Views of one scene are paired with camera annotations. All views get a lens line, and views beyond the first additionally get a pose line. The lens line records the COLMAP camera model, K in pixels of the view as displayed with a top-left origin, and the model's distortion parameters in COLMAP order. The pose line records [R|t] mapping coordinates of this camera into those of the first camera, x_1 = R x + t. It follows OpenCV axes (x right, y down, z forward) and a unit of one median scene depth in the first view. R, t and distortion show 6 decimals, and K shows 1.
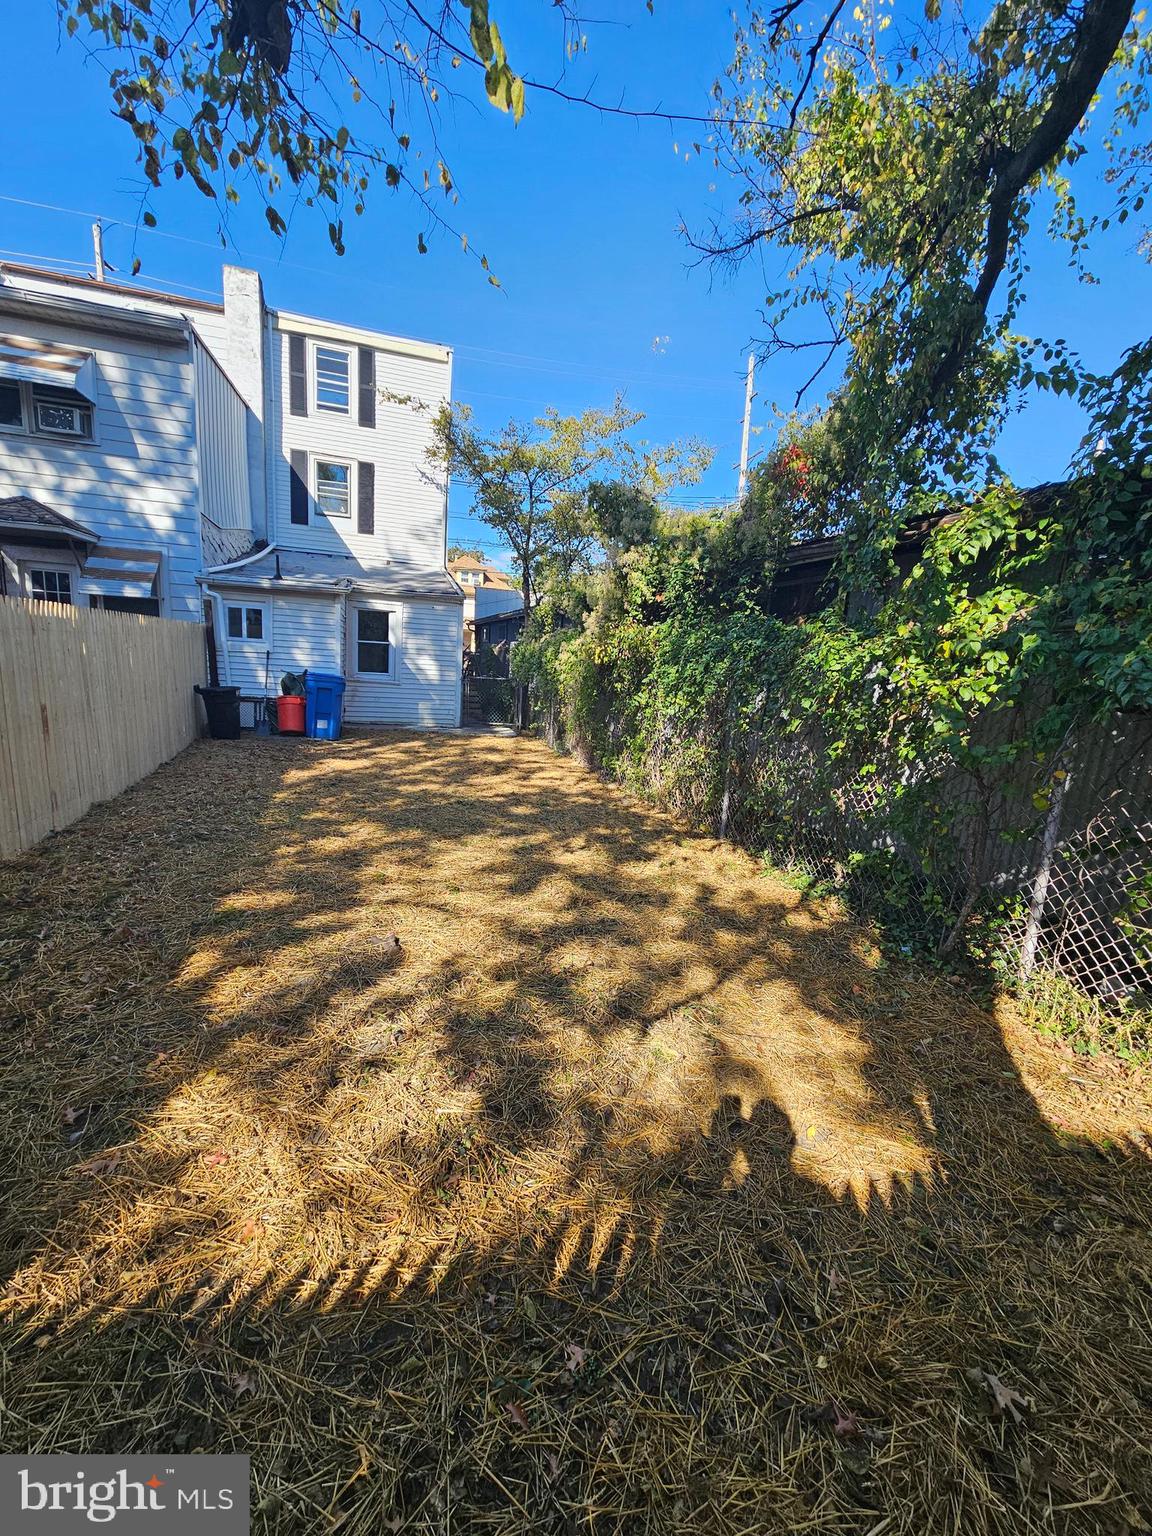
lens RADIAL K [[628.9, 0, 574.3], [0, 628.9, 770.7], [0, 0, 1]] dist [-0.003095, 0.002196]
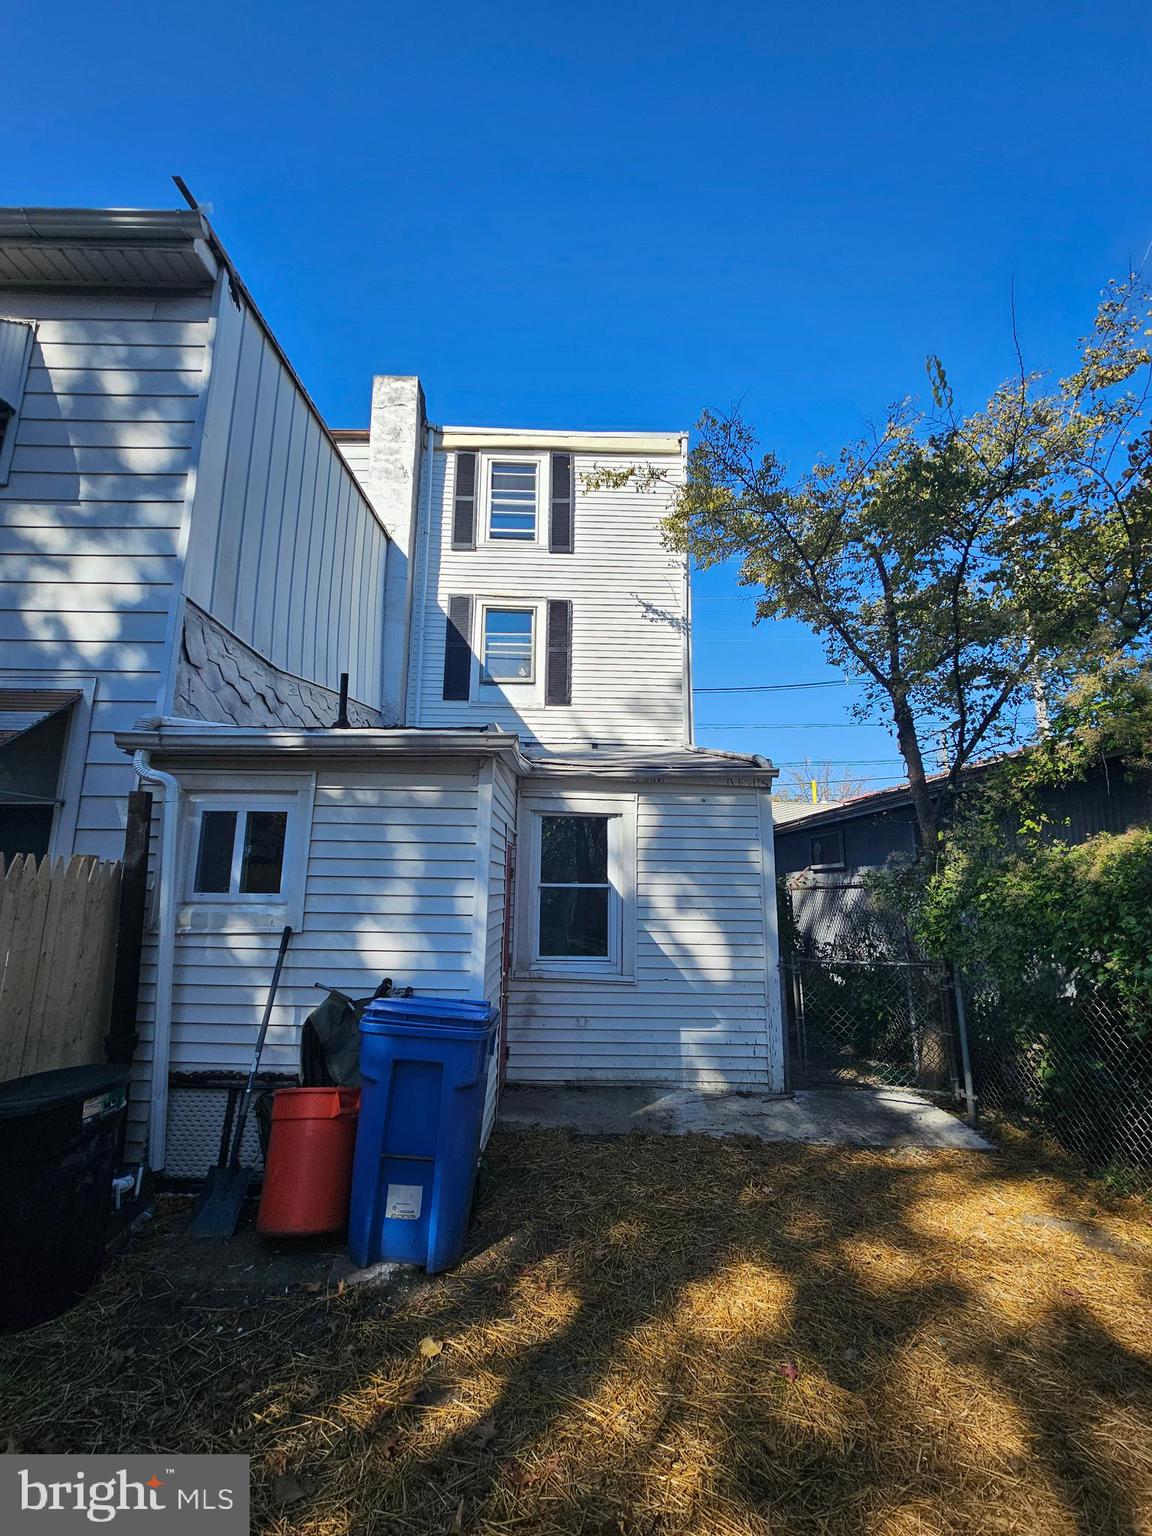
lens RADIAL K [[628.9, 0, 560.9], [0, 628.9, 782.7], [0, 0, 1]] dist [-0.003095, 0.002196]
pose [[0.952228, -0.100333, -0.288436, -0.245259], [-0.006368, 0.937761, -0.347223, -0.151164], [0.305322, 0.332472, 0.892323, 0.732565]]
